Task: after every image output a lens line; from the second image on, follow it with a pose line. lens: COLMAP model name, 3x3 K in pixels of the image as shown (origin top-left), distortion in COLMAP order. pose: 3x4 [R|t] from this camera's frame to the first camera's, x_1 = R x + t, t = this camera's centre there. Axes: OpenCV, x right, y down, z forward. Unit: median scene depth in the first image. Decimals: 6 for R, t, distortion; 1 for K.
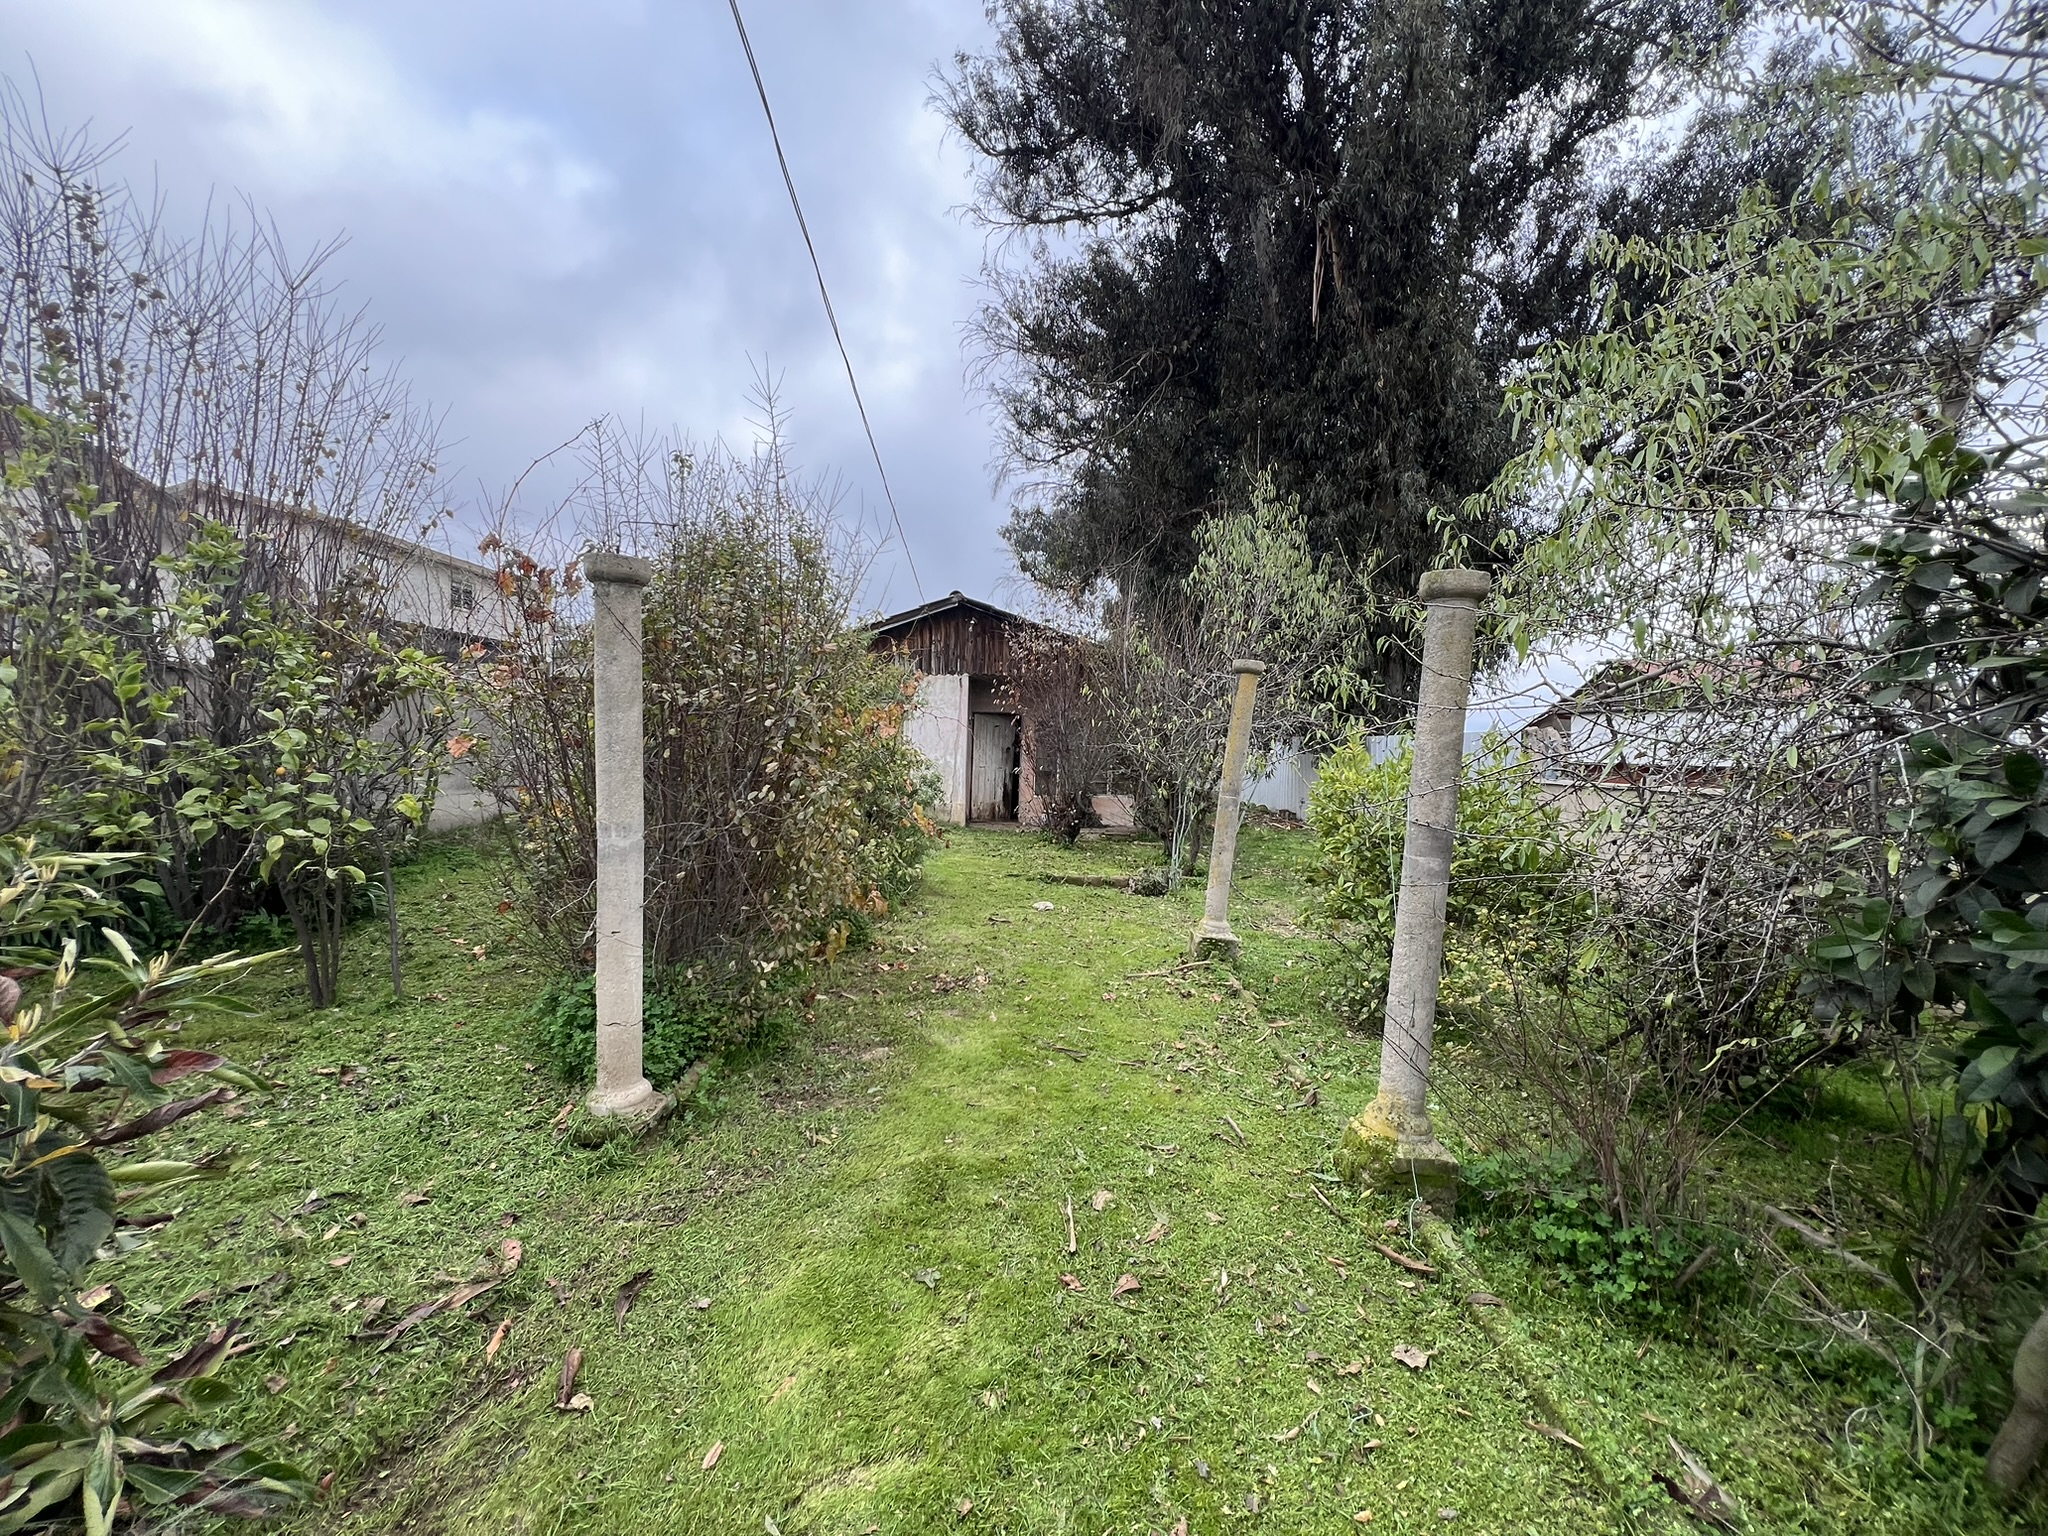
lens RADIAL K [[822.8, 0, 1024.9], [0, 822.8, 785.4], [0, 0, 1]] dist [-0.004585, 0.001436]
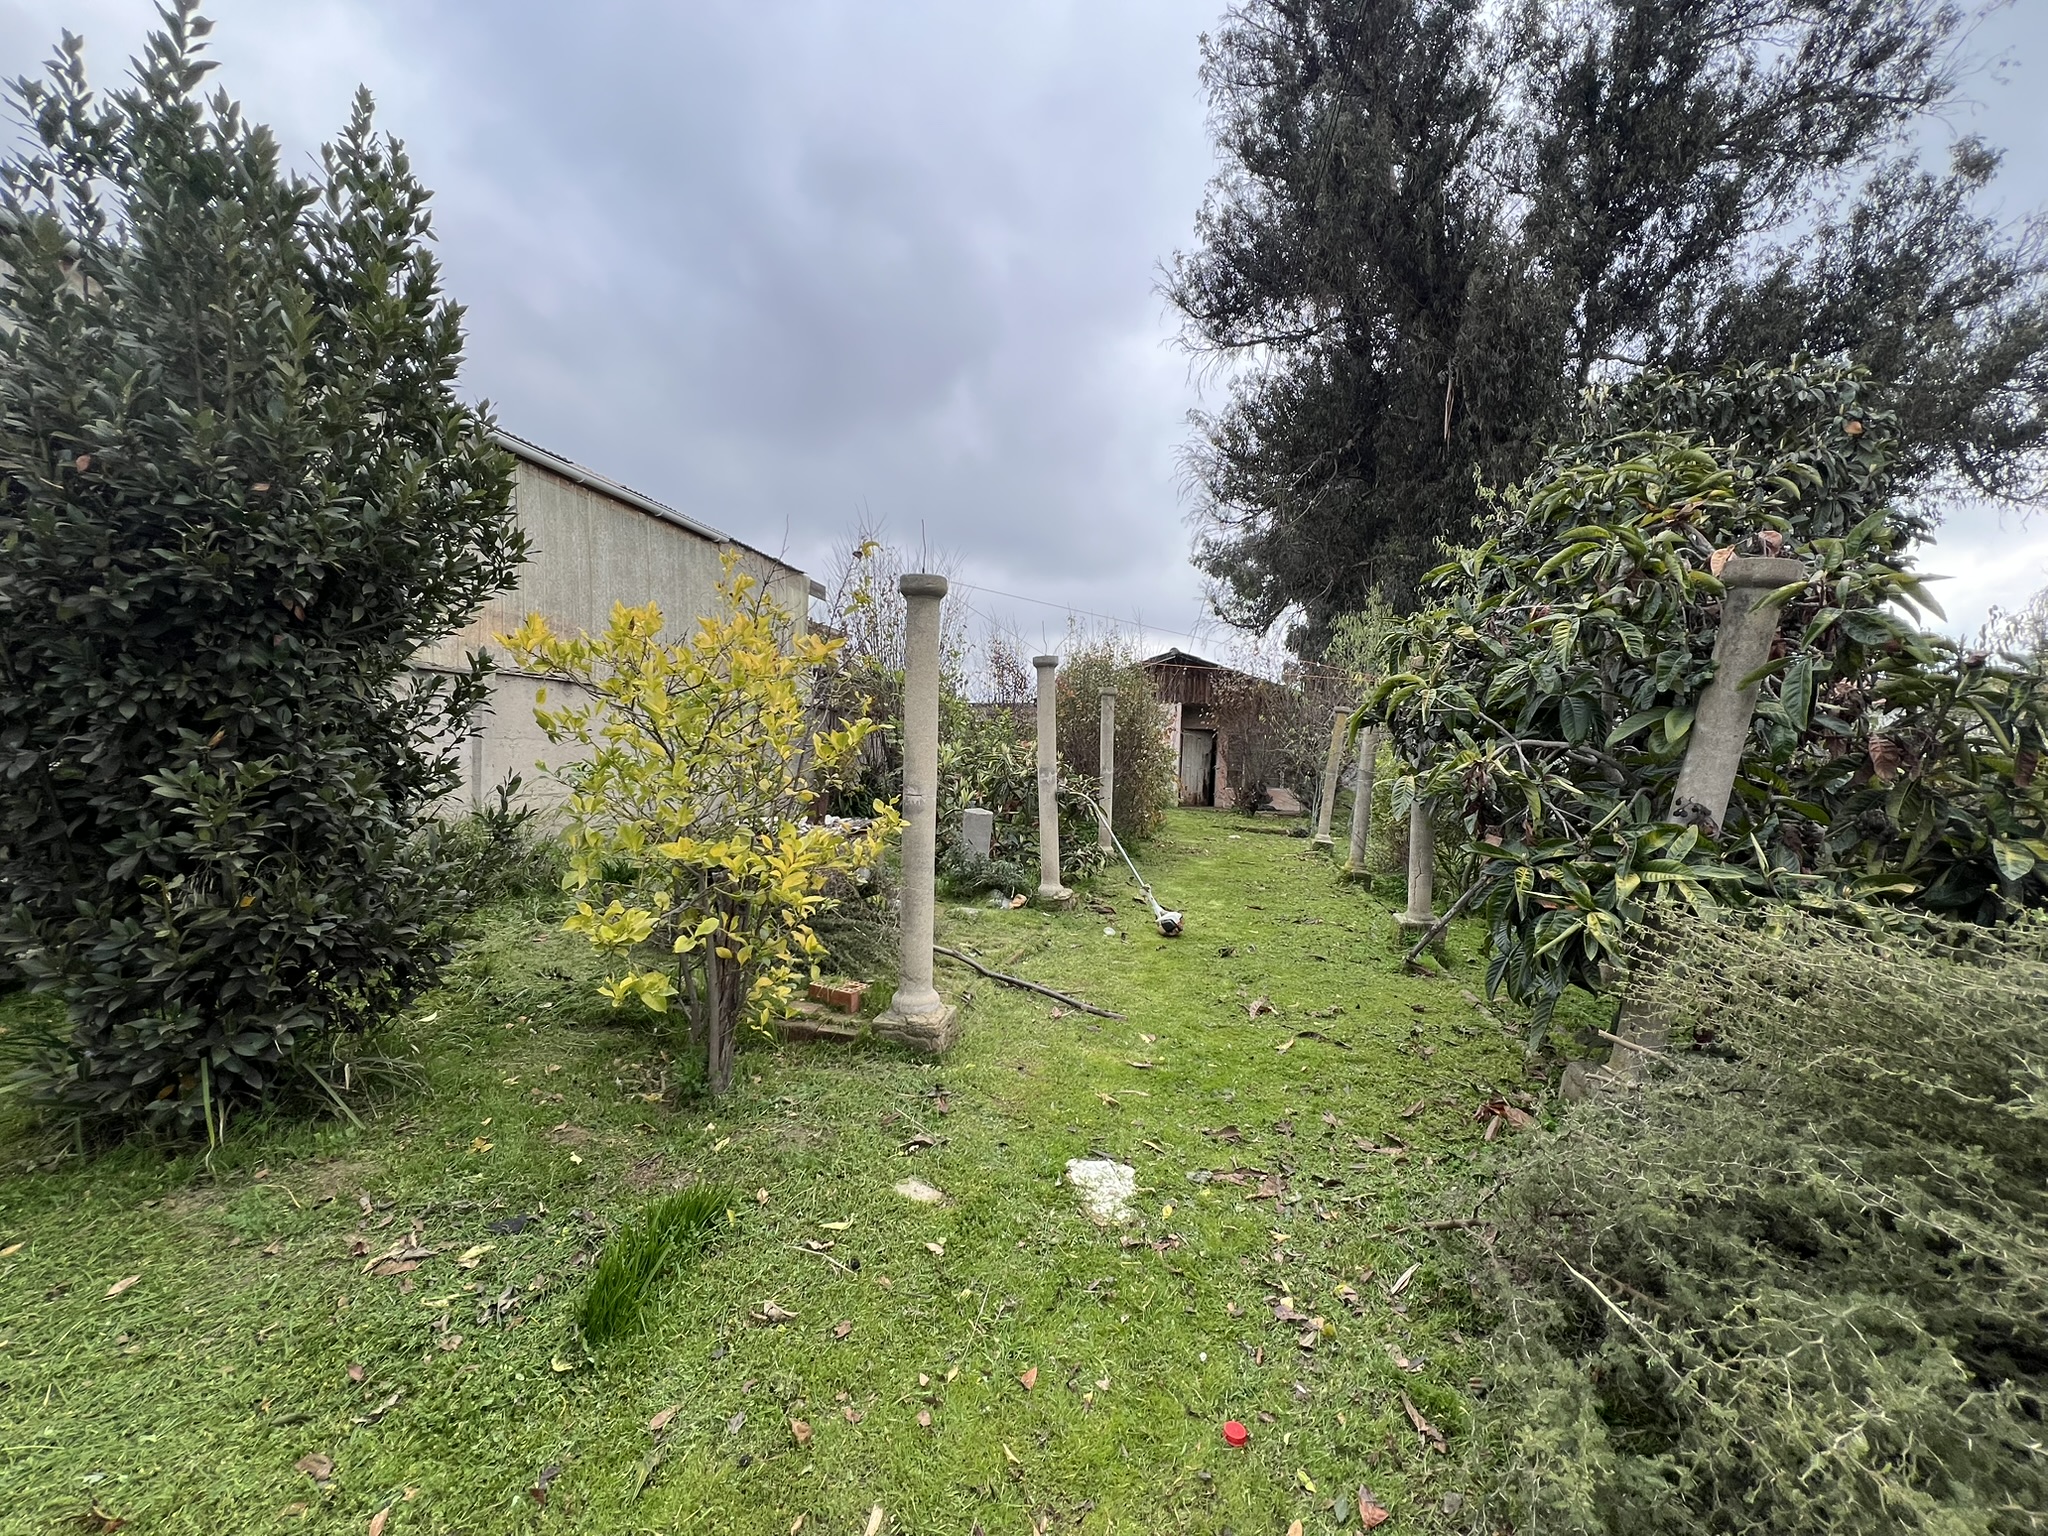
lens RADIAL K [[822.1, 0, 1017.5], [0, 822.1, 767.1], [0, 0, 1]] dist [-0.002878, 0.000297]
pose [[0.973933, 0.013679, -0.226425, -0.017362], [-0.021925, 0.999183, -0.033945, 0.031353], [0.225775, 0.038025, 0.973437, -0.434068]]
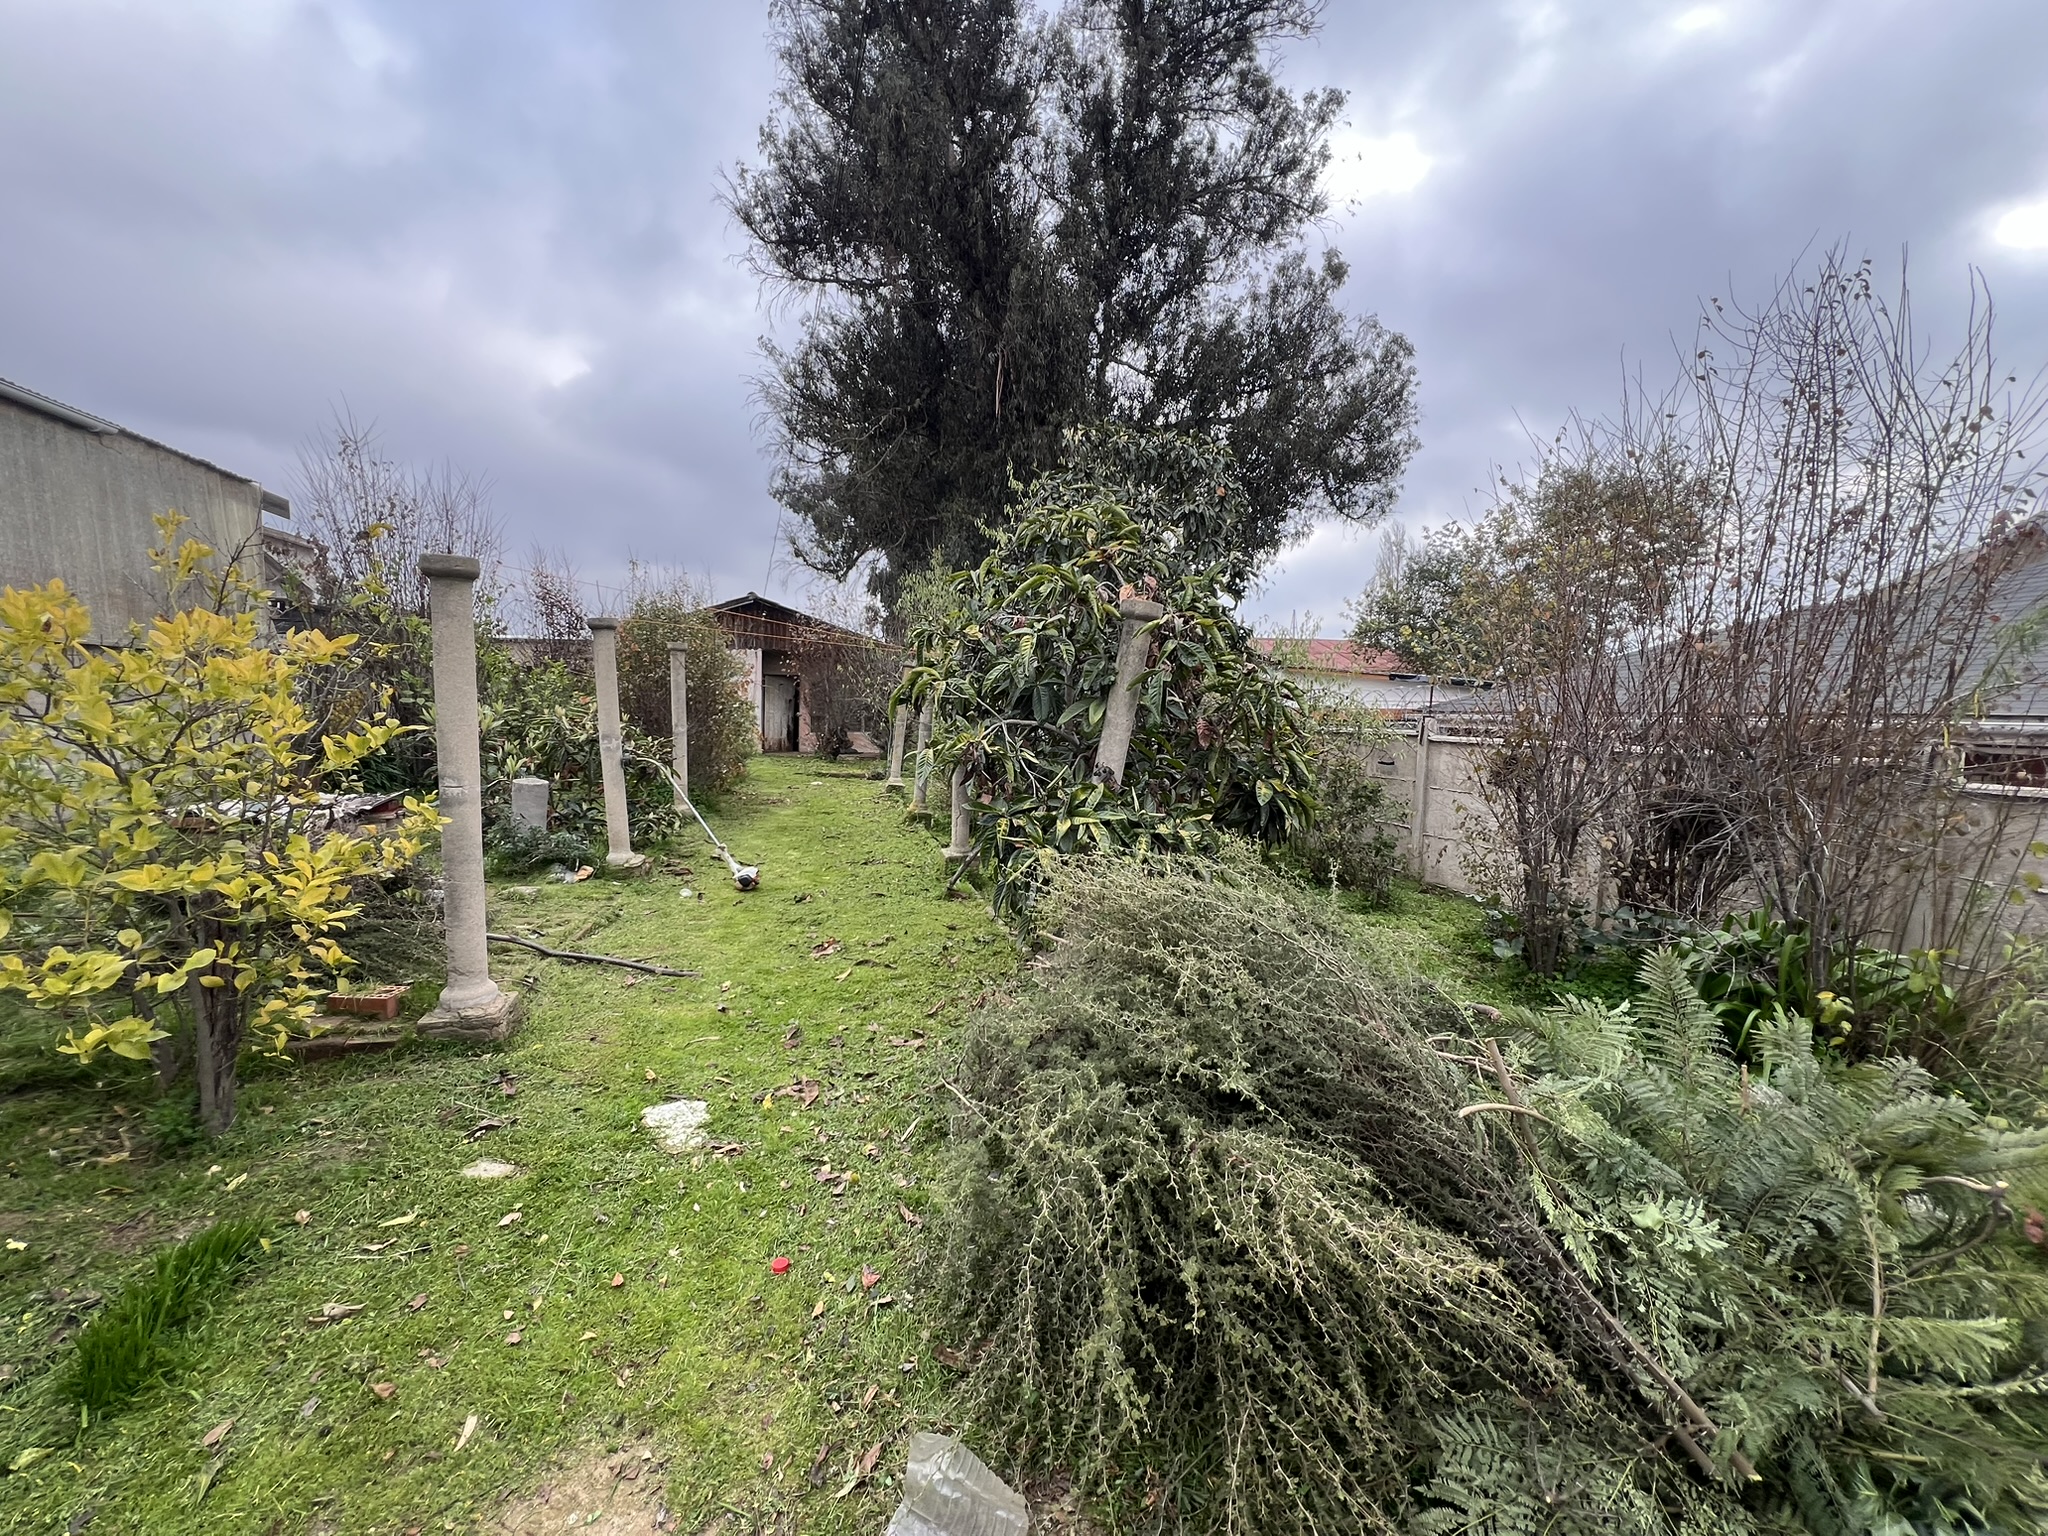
lens RADIAL K [[822.8, 0, 1028.5], [0, 822.8, 767.9], [0, 0, 1]] dist [-0.004585, 0.001436]
pose [[0.963203, -0.019407, 0.268075, -0.006830], [0.009067, 0.999168, 0.039753, 0.019132], [-0.268624, -0.035860, 0.962578, -0.472617]]
